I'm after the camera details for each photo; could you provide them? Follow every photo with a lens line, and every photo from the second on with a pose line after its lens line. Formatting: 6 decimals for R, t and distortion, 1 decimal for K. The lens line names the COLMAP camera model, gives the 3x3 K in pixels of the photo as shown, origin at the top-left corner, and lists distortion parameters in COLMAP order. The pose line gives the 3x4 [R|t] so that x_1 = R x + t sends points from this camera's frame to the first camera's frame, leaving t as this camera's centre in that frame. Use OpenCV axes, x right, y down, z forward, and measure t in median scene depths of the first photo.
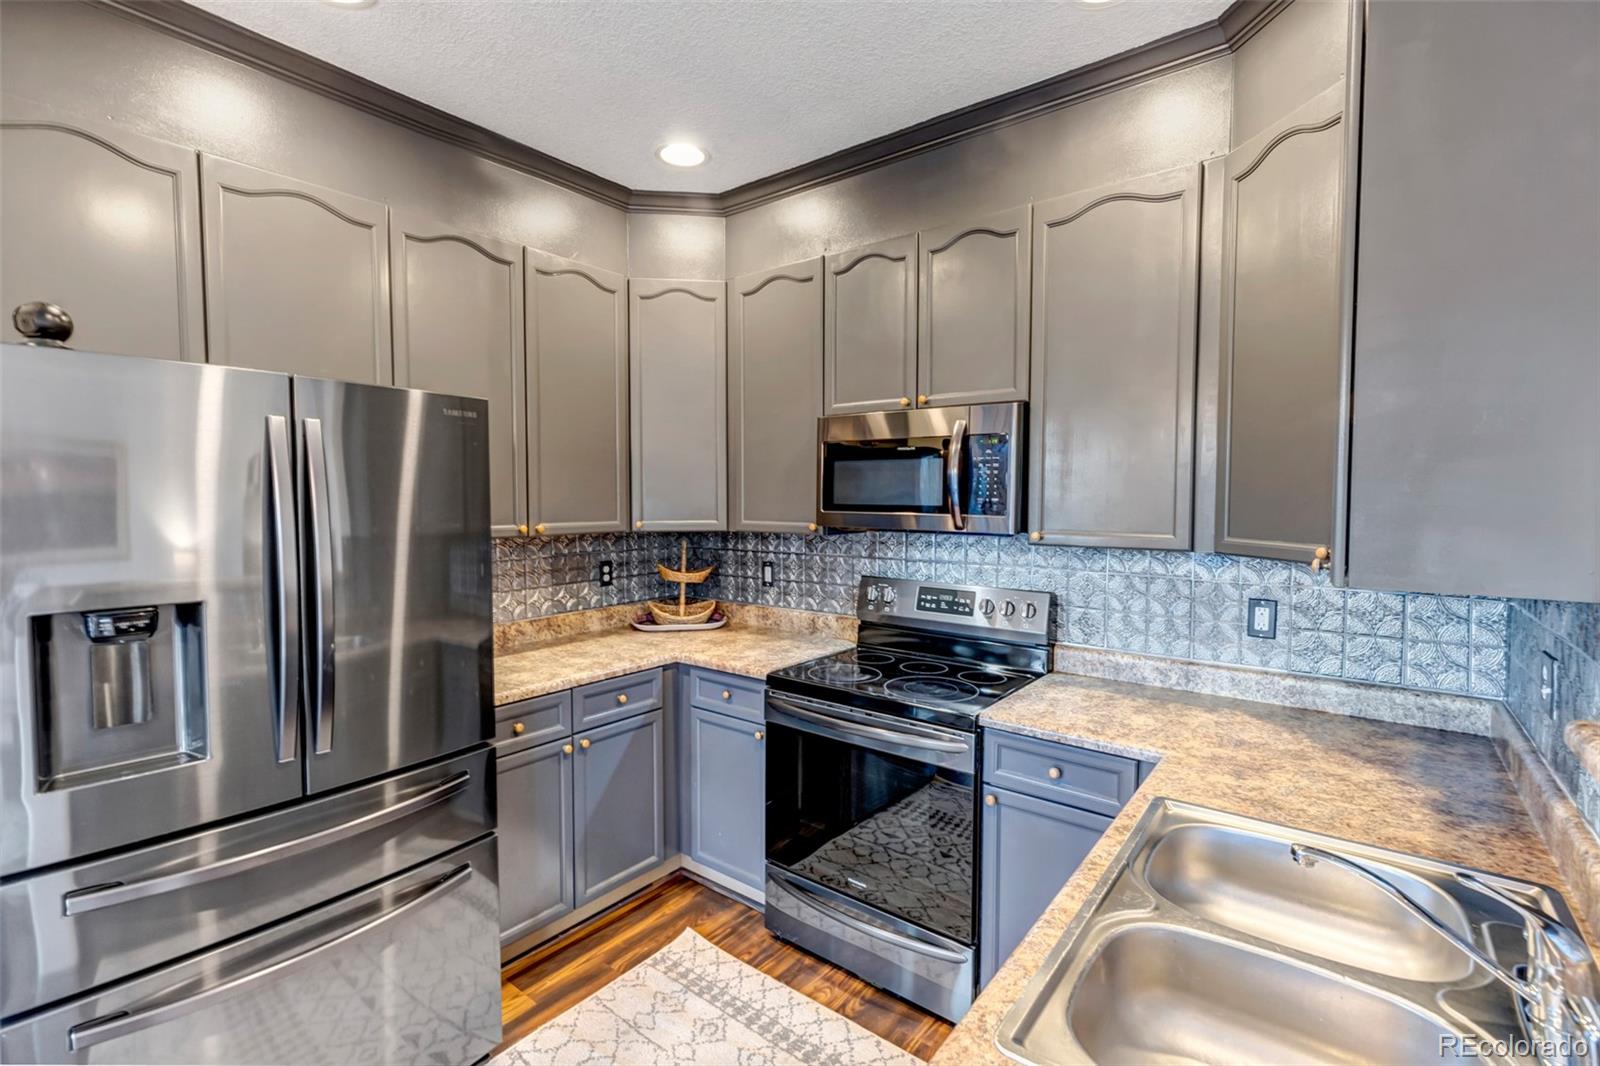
lens RADIAL K [[732.4, 0, 798.6], [0, 732.4, 528.2], [0, 0, 1]] dist [0.005691, -0.001869]
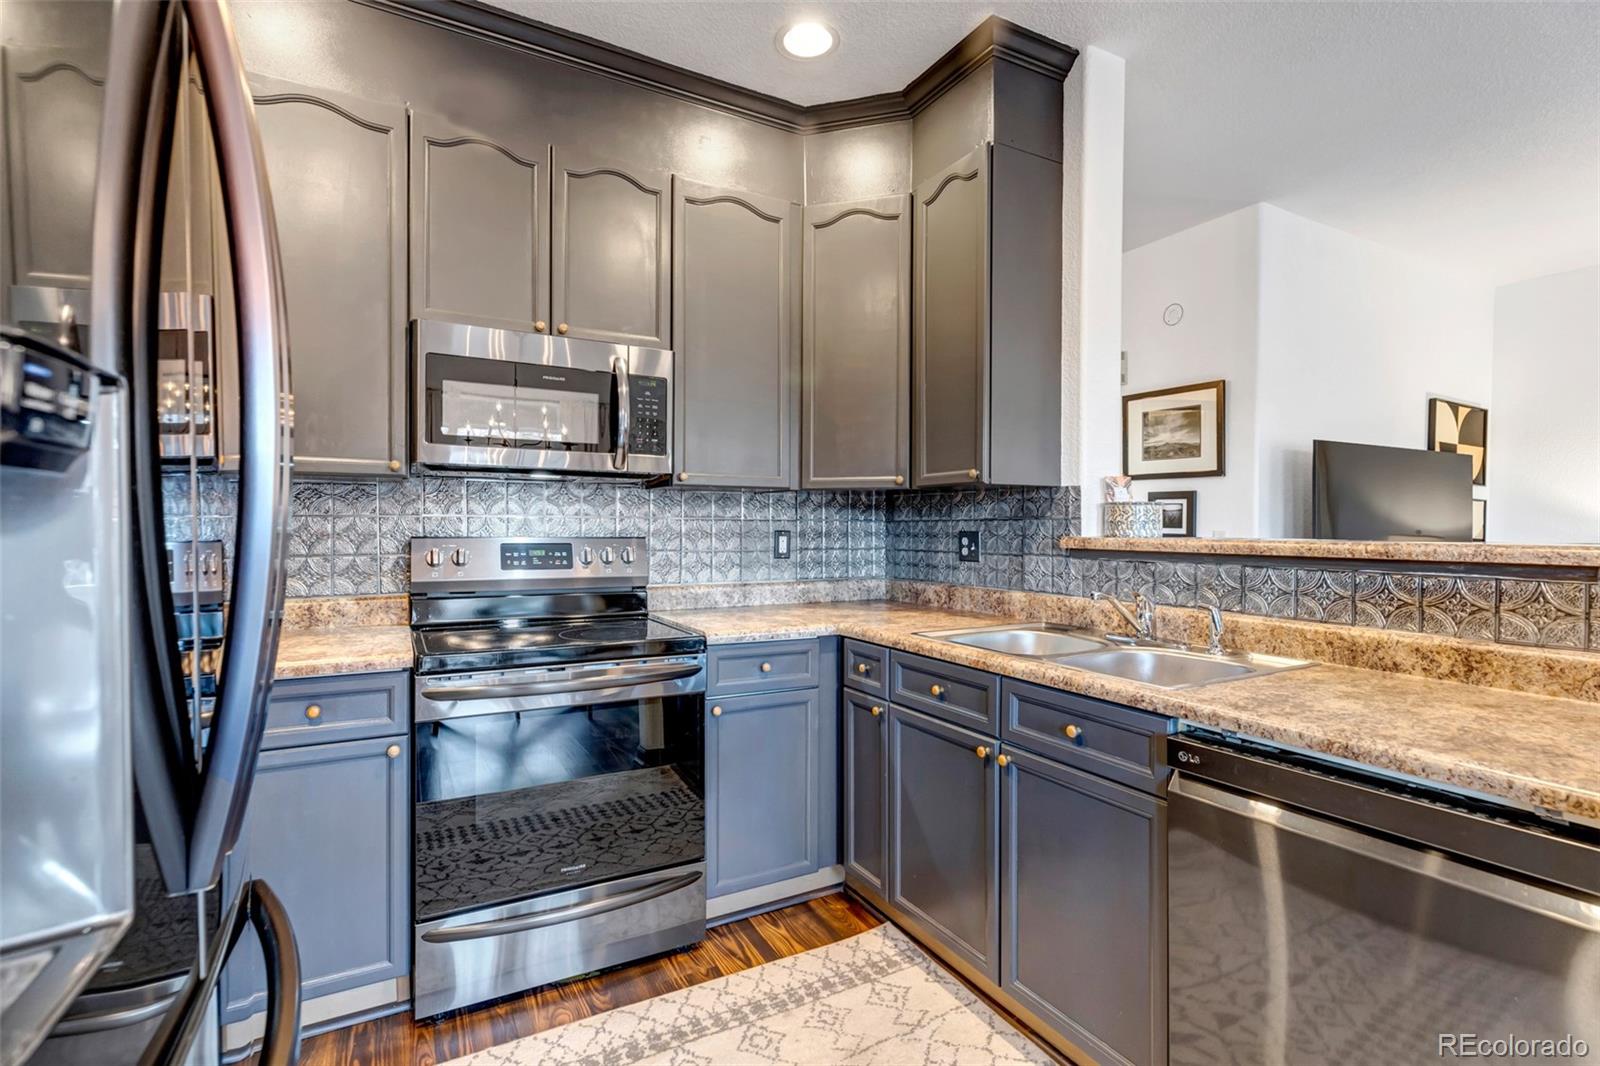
lens RADIAL K [[732.4, 0, 798.4], [0, 732.4, 539.4], [0, 0, 1]] dist [0.005691, -0.001869]
pose [[0.393871, -0.017113, 0.919006, -0.529577], [0.042910, 0.999079, 0.000214, 0.095228], [-0.918163, 0.039350, 0.394243, 0.352624]]
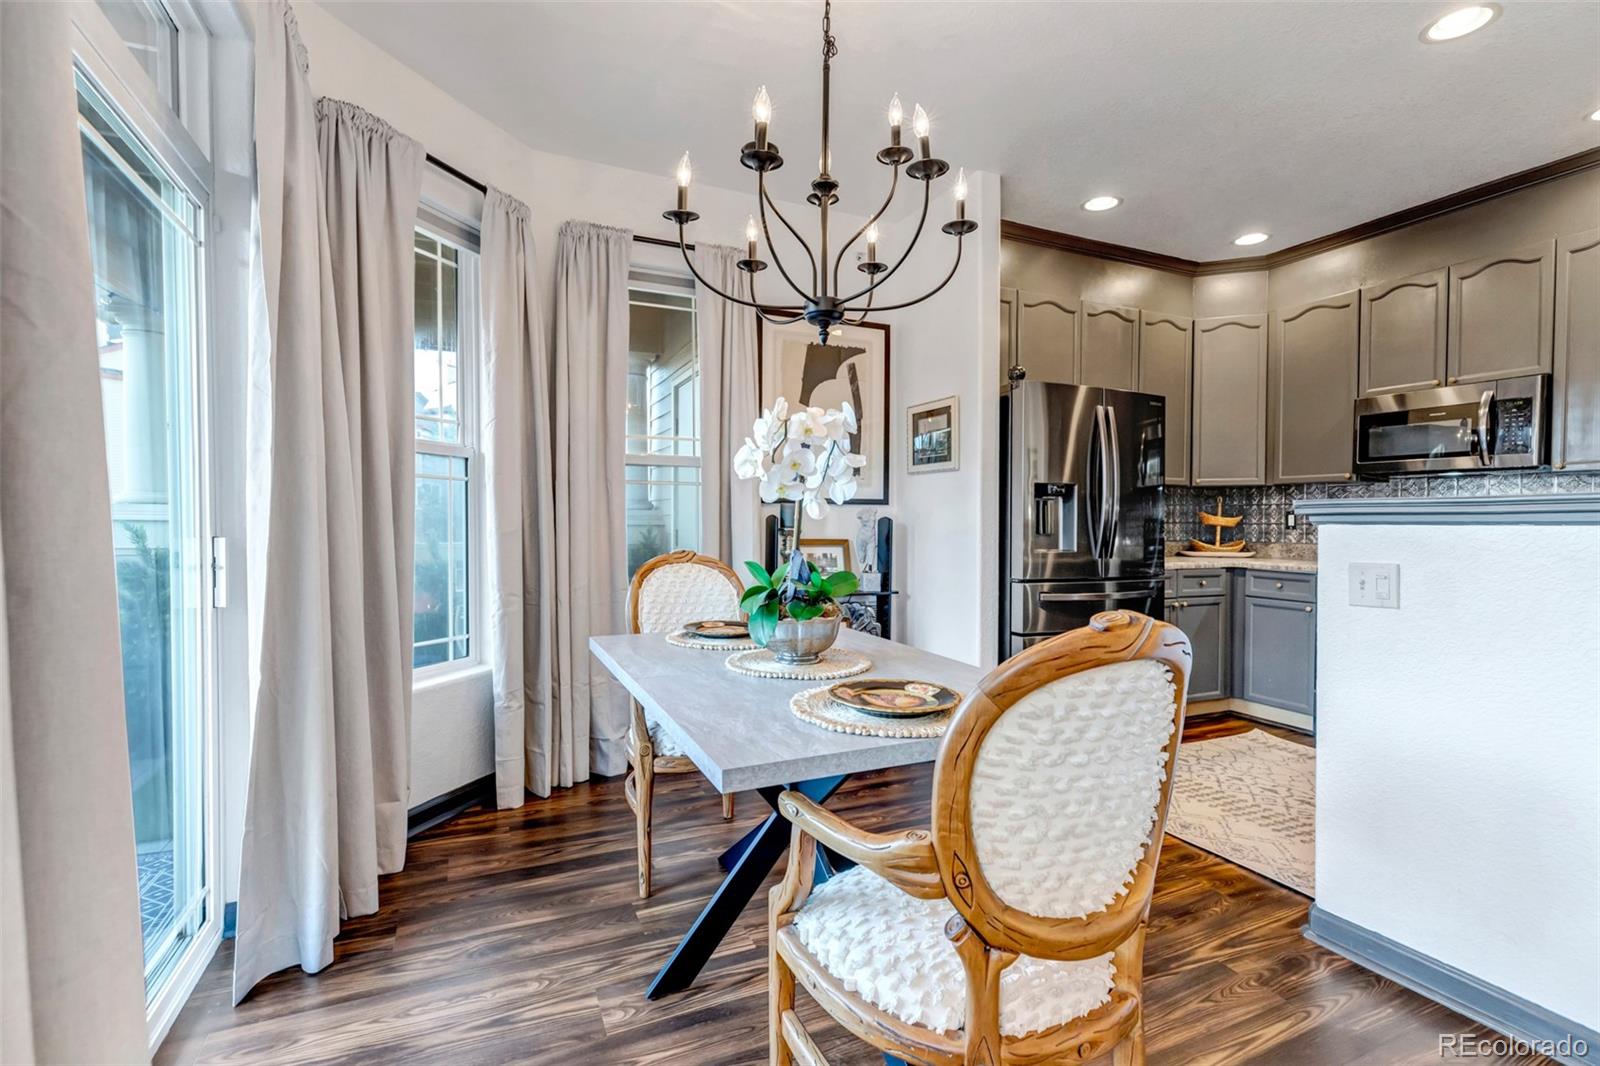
lens RADIAL K [[732.4, 0, 801.6], [0, 732.4, 530.3], [0, 0, 1]] dist [0.005691, -0.001869]
pose [[0.882067, 0.013303, -0.470937, -0.258155], [-0.028914, 0.999246, -0.025929, 0.182918], [0.470237, 0.036488, 0.881786, -0.817587]]
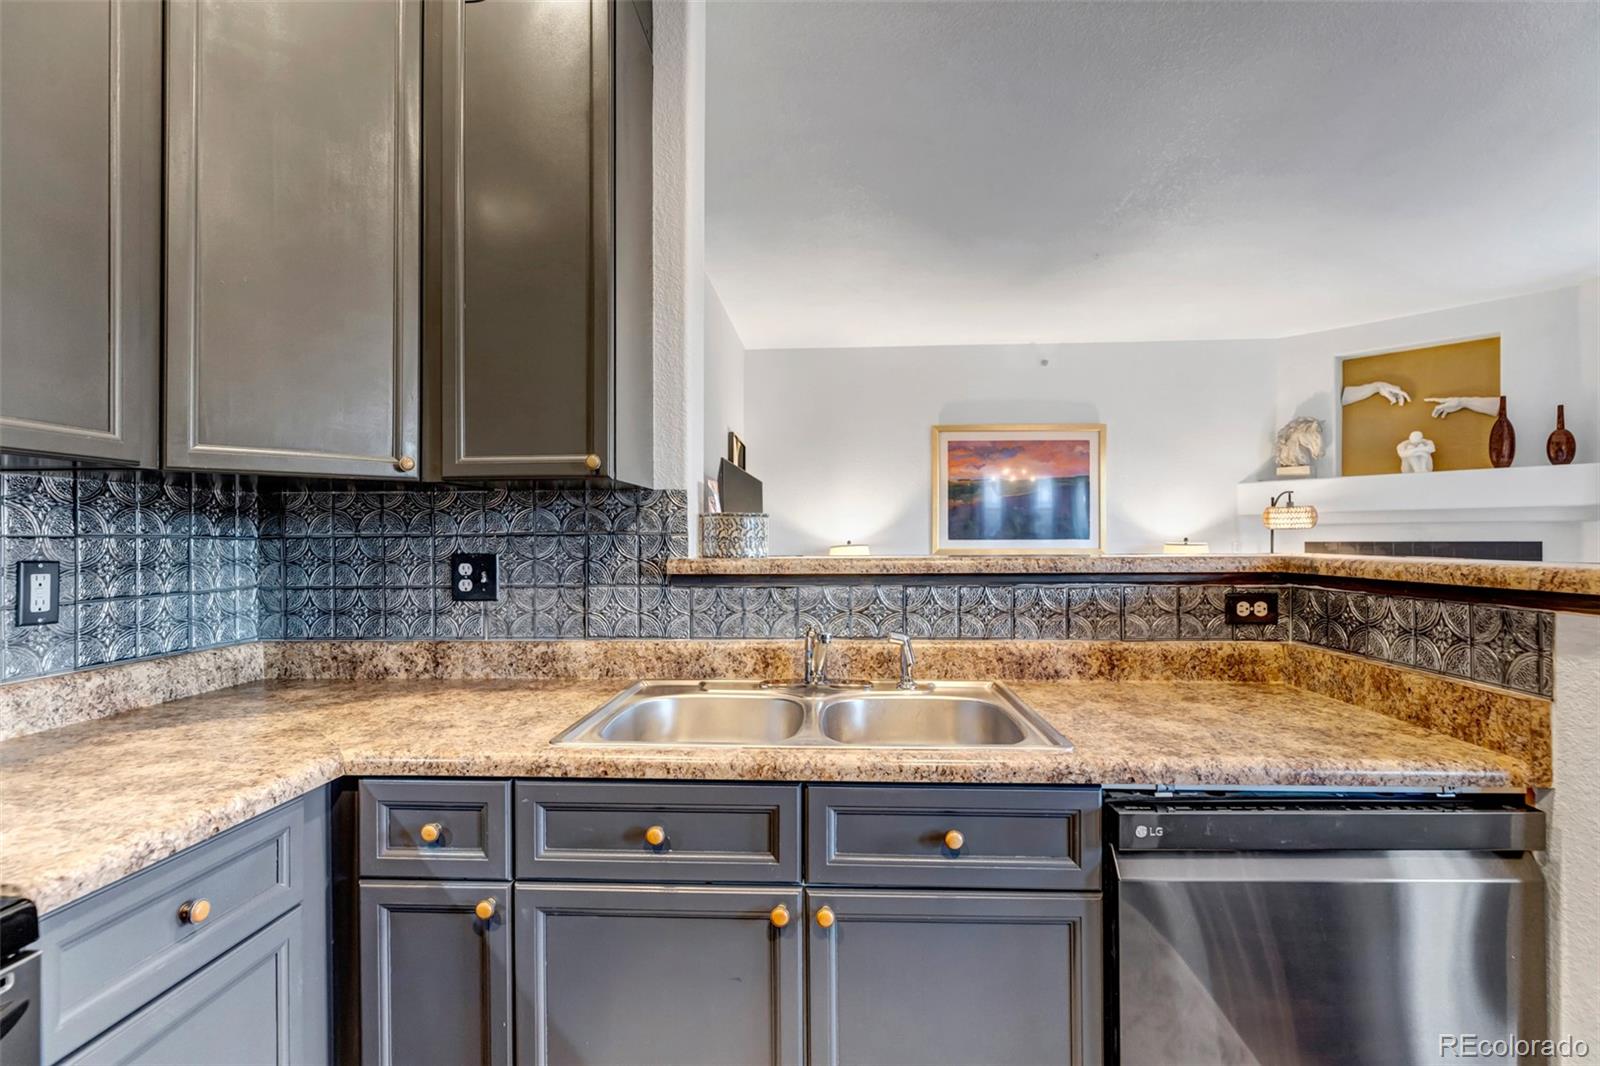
lens RADIAL K [[763.8, 0, 793.8], [0, 763.8, 534.7], [0, 0, 1]] dist [-0.001864, 0.000034]
pose [[-0.568383, 0.006486, 0.822738, -0.201232], [0.045443, 0.998690, 0.023522, 0.073862], [-0.821508, 0.050757, -0.567934, 0.702397]]
